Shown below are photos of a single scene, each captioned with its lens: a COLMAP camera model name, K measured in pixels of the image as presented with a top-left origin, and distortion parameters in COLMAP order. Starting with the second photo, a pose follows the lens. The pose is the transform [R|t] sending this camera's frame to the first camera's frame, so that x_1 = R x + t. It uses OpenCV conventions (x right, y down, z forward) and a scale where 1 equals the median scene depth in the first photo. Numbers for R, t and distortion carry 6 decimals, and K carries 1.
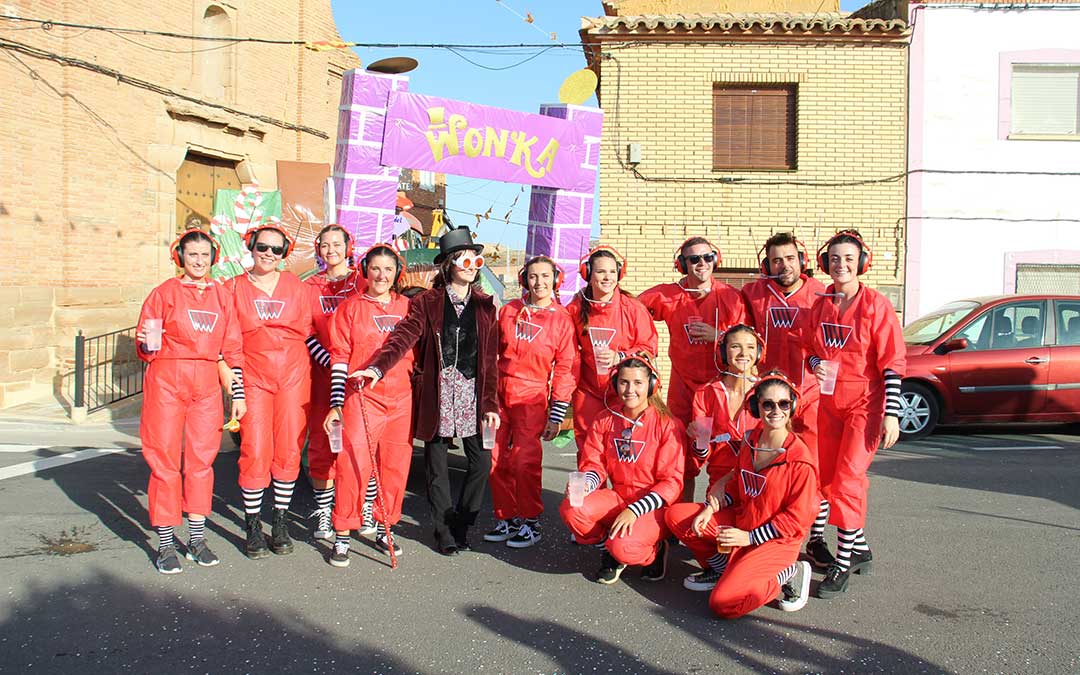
lens RADIAL K [[887.0, 0, 543.0], [0, 887.0, 337.7], [0, 0, 1]] dist [-0.177942, 0.165567]
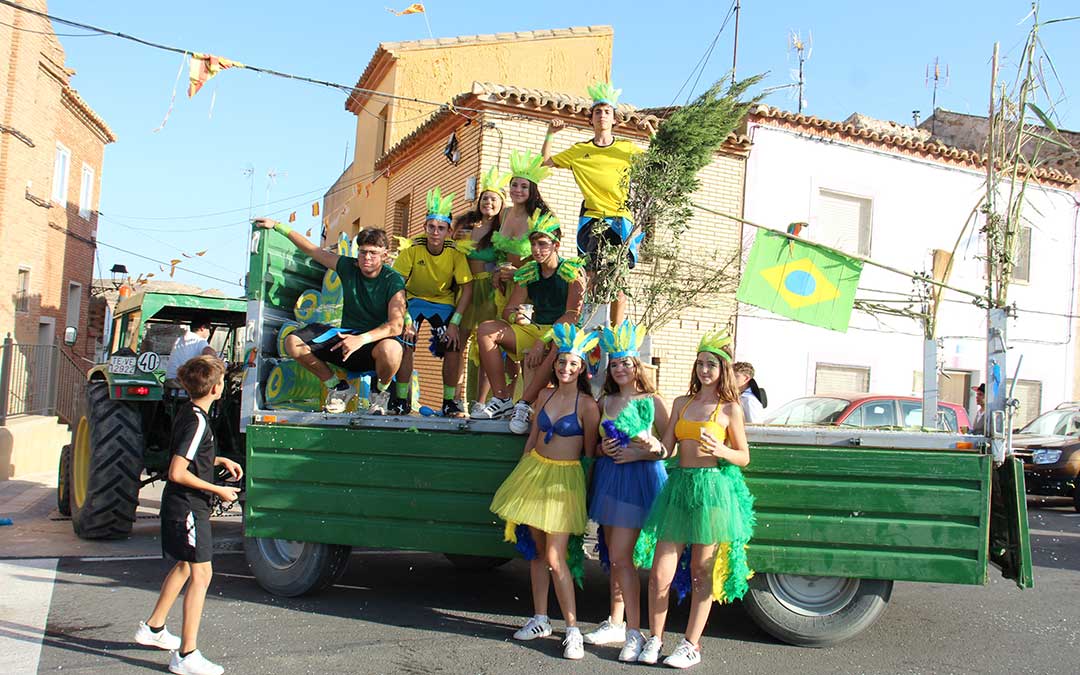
lens RADIAL K [[977.4, 0, 545.8], [0, 977.4, 339.5], [0, 0, 1]] dist [-0.153008, 0.179261]
pose [[0.879668, 0.066282, 0.470947, -0.363034], [-0.035571, 0.996637, -0.073826, -0.009447], [-0.474257, 0.048190, 0.879067, 0.038292]]
